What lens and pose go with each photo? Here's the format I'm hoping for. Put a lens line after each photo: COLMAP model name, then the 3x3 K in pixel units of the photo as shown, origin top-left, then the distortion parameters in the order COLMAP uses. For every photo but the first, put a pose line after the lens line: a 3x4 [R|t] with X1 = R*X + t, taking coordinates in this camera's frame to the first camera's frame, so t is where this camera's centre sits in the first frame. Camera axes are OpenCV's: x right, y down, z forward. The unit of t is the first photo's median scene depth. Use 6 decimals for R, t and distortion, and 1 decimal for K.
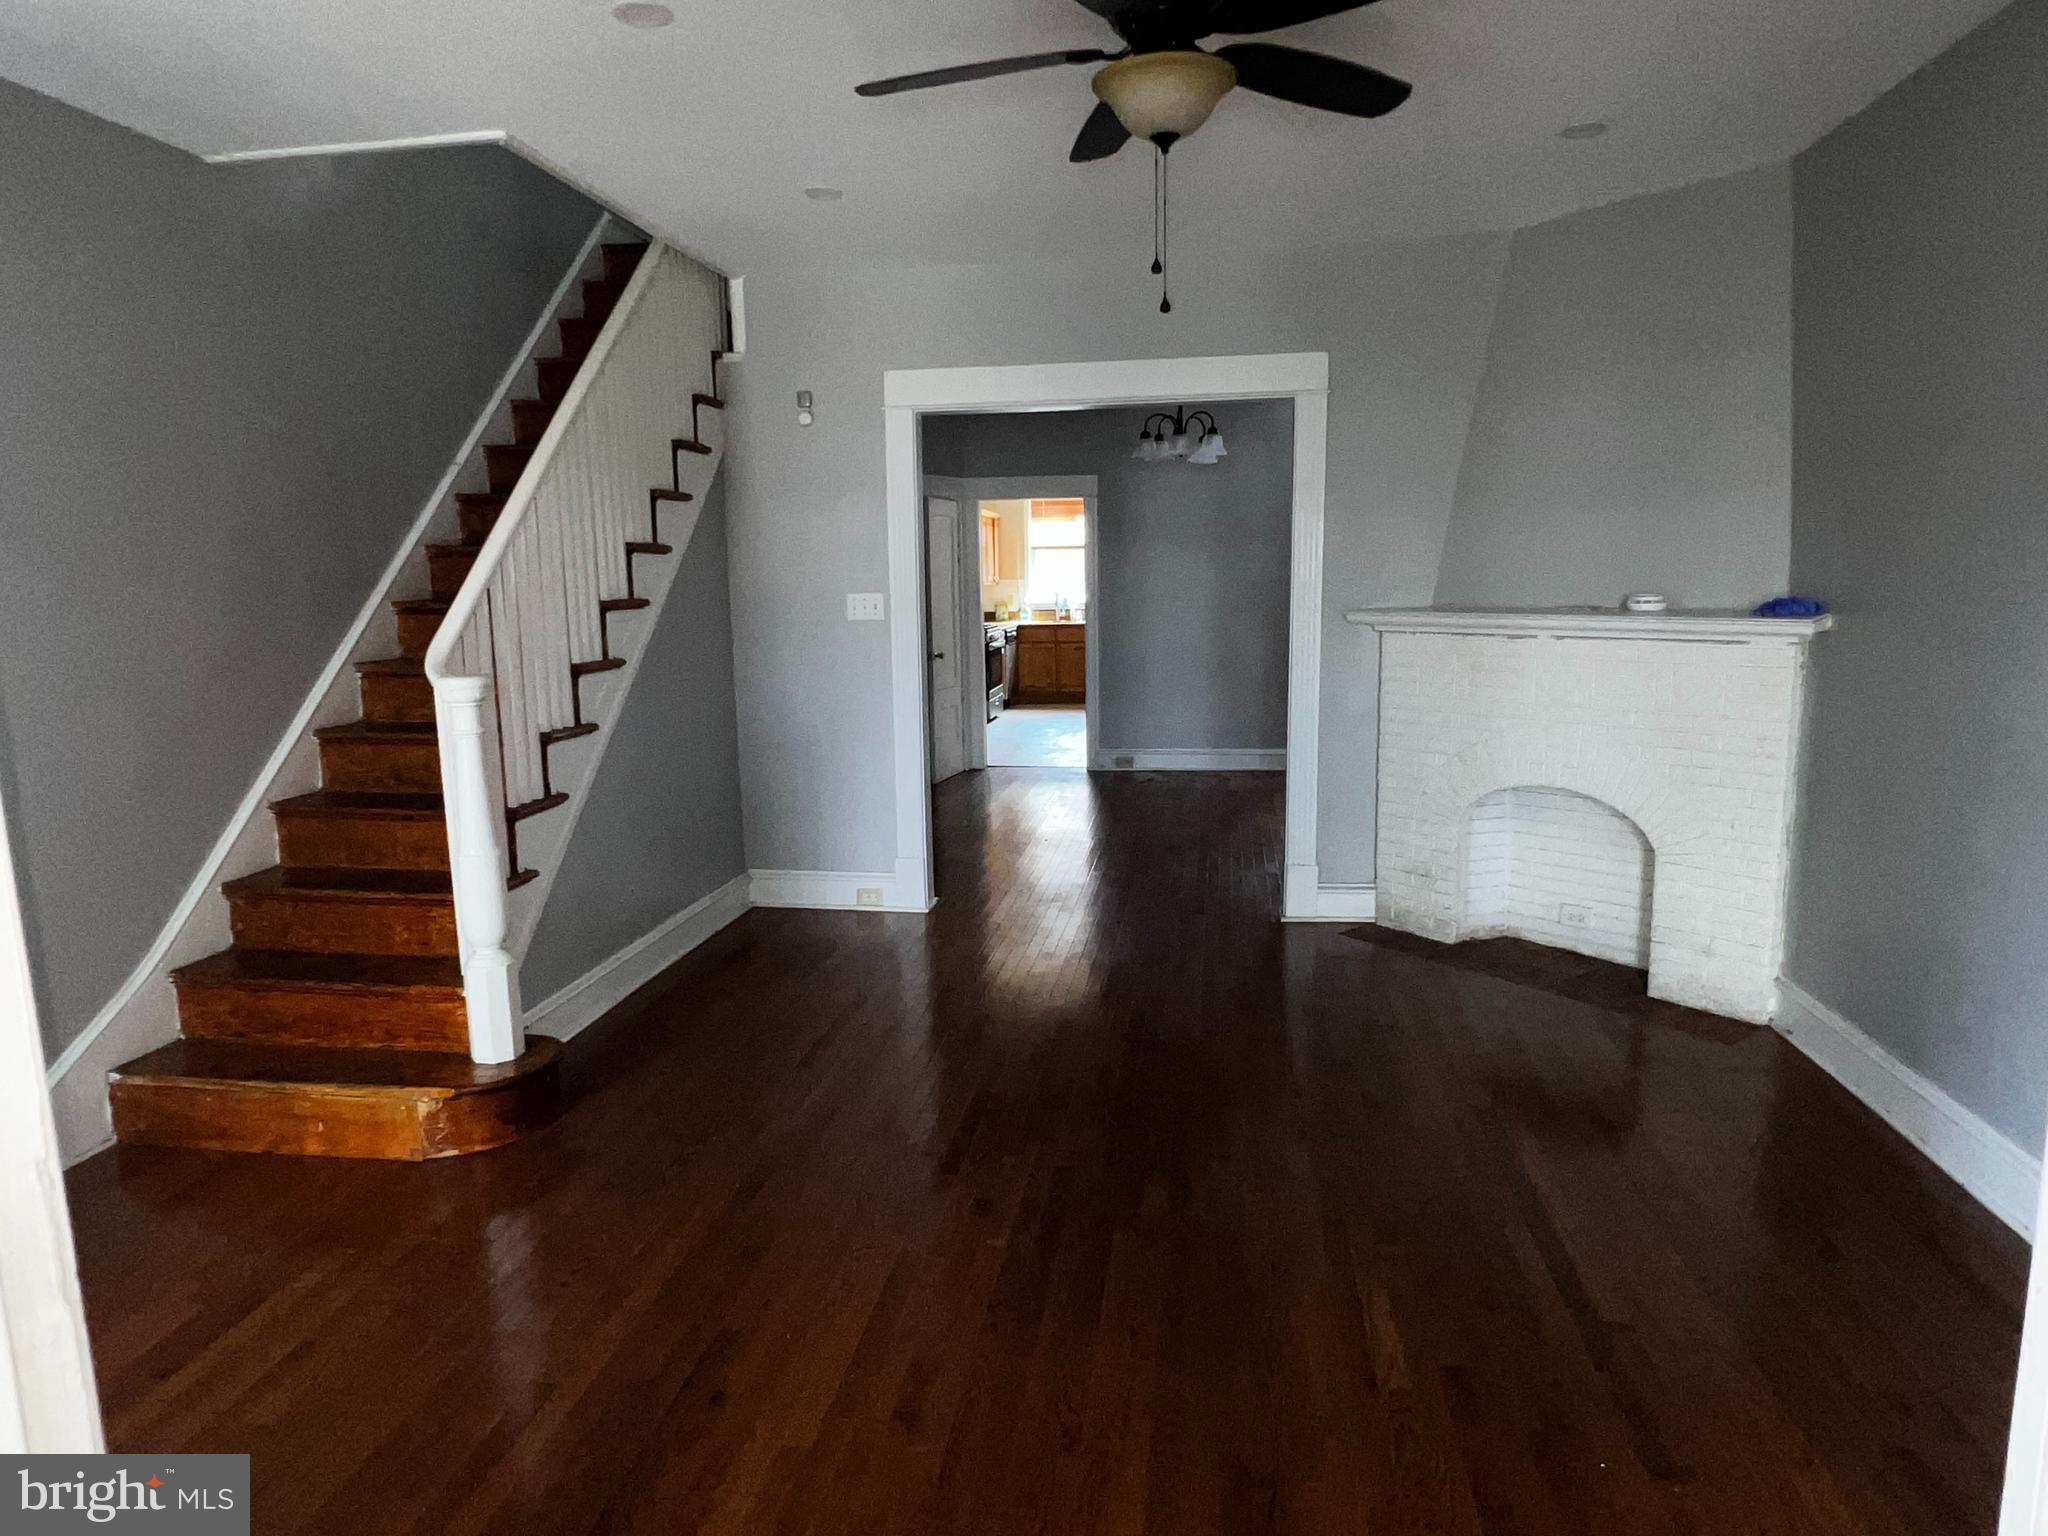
lens RADIAL K [[1237.6, 0, 1026.3], [0, 1237.6, 773.9], [0, 0, 1]] dist [-0.006521, 0.003105]
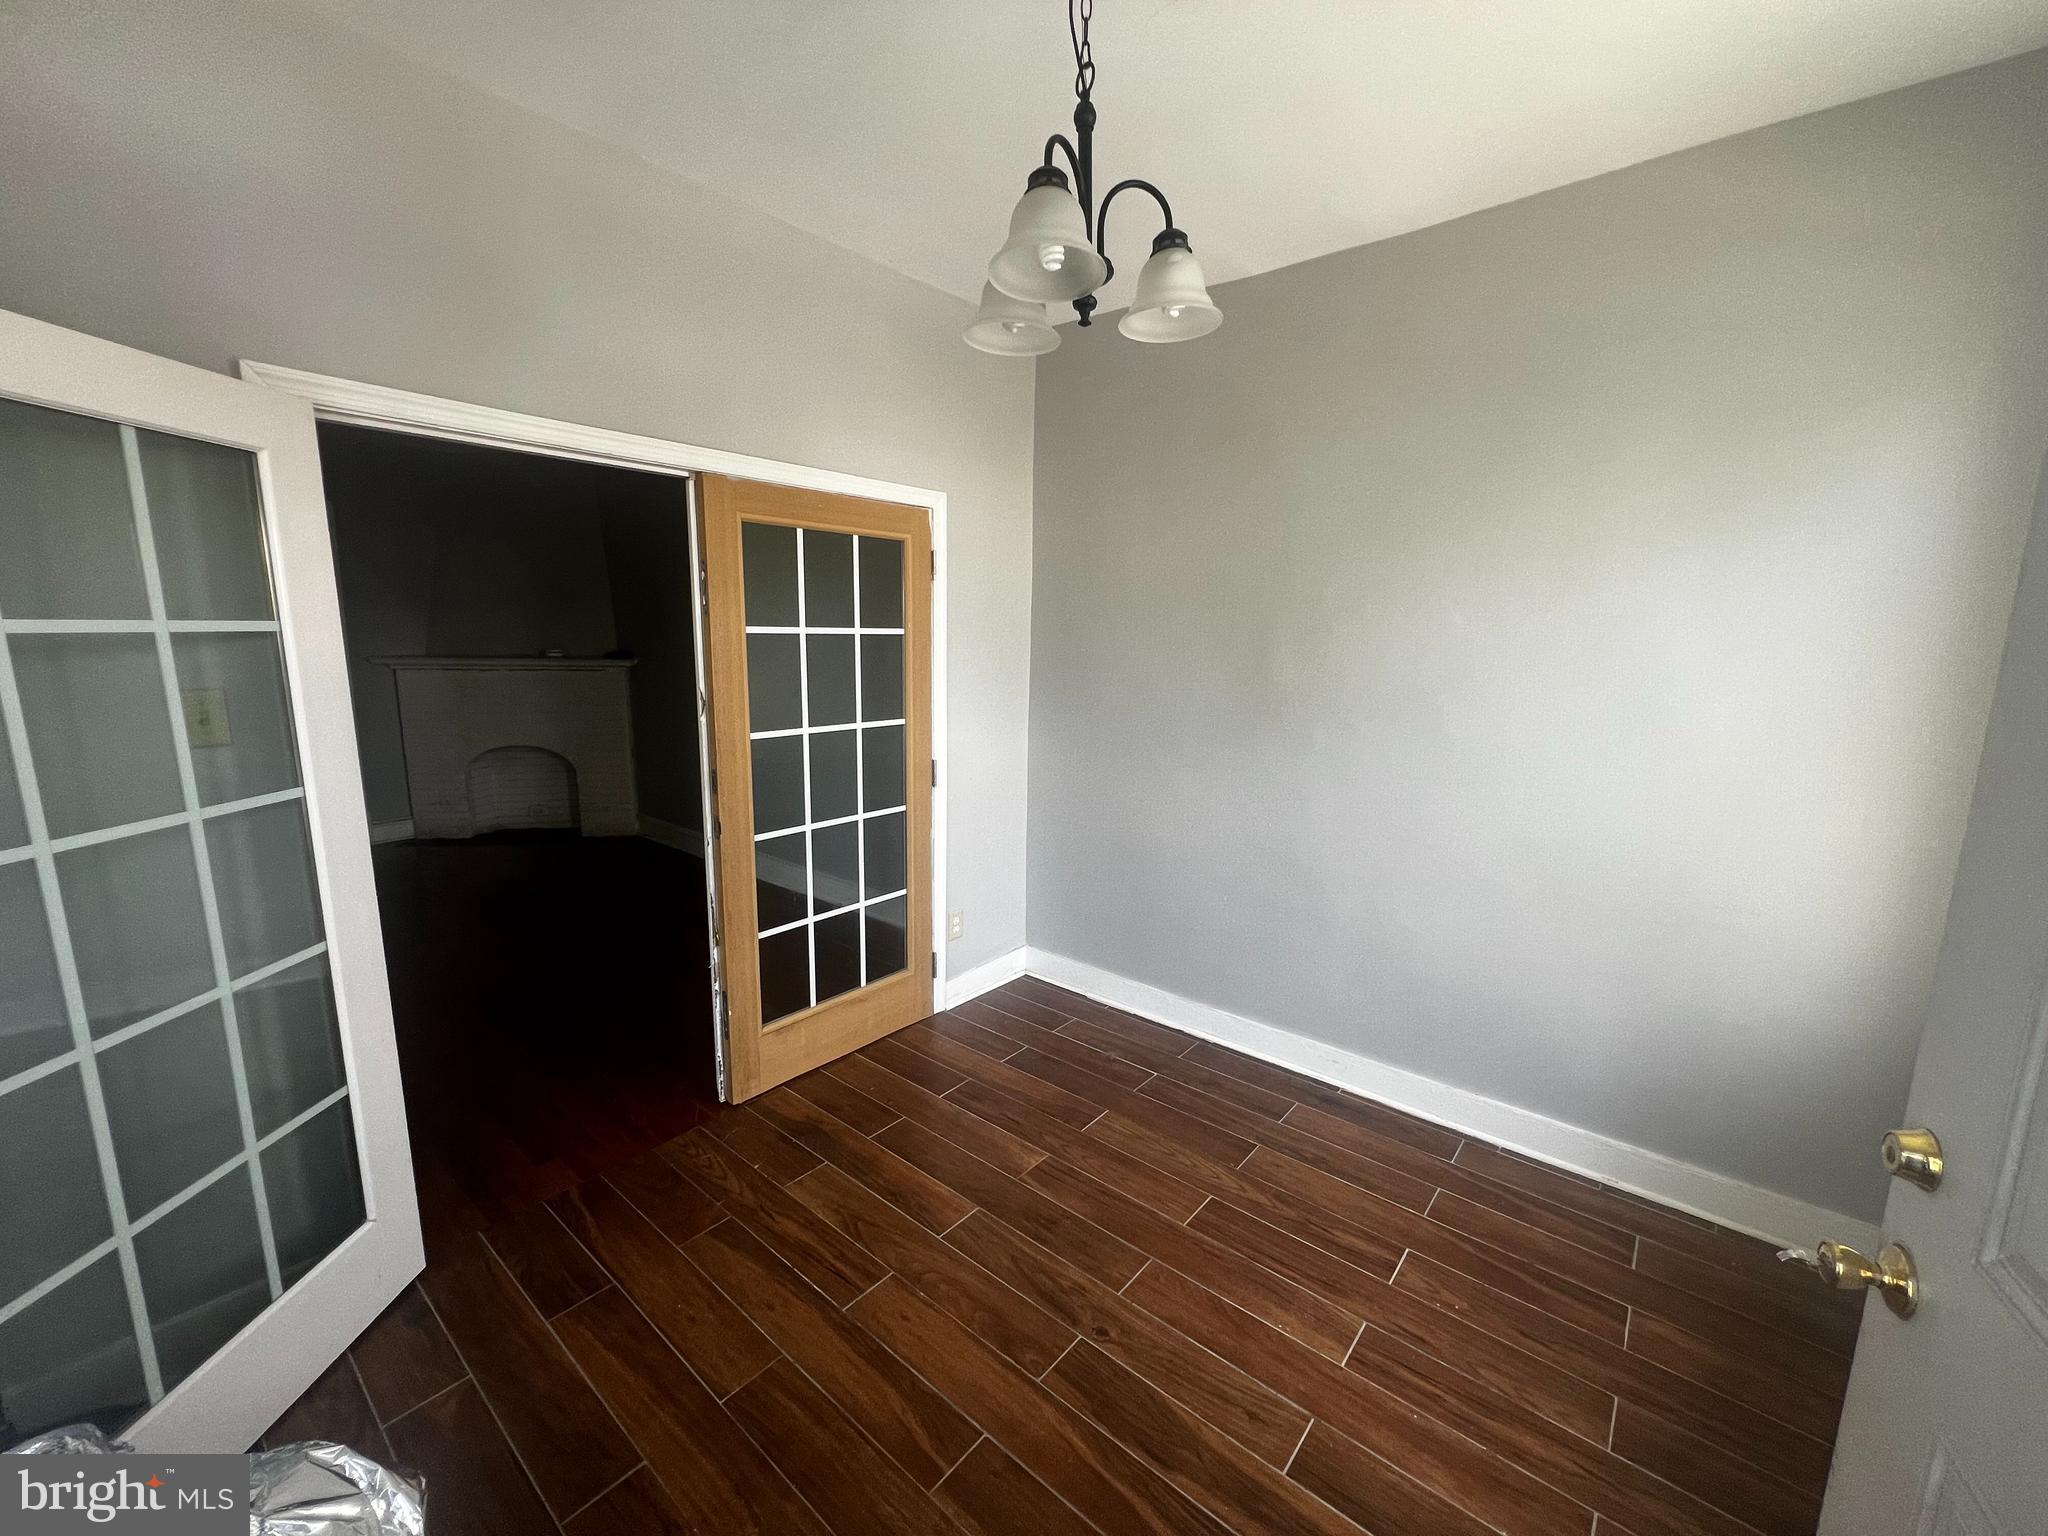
lens RADIAL K [[823.7, 0, 1013.4], [0, 823.7, 776.3], [0, 0, 1]] dist [-0.002592, 0.001434]
pose [[0.522563, -0.126416, 0.843177, -0.254691], [0.115279, 0.990341, 0.077036, 0.044781], [-0.844772, 0.056945, 0.532089, -0.340445]]
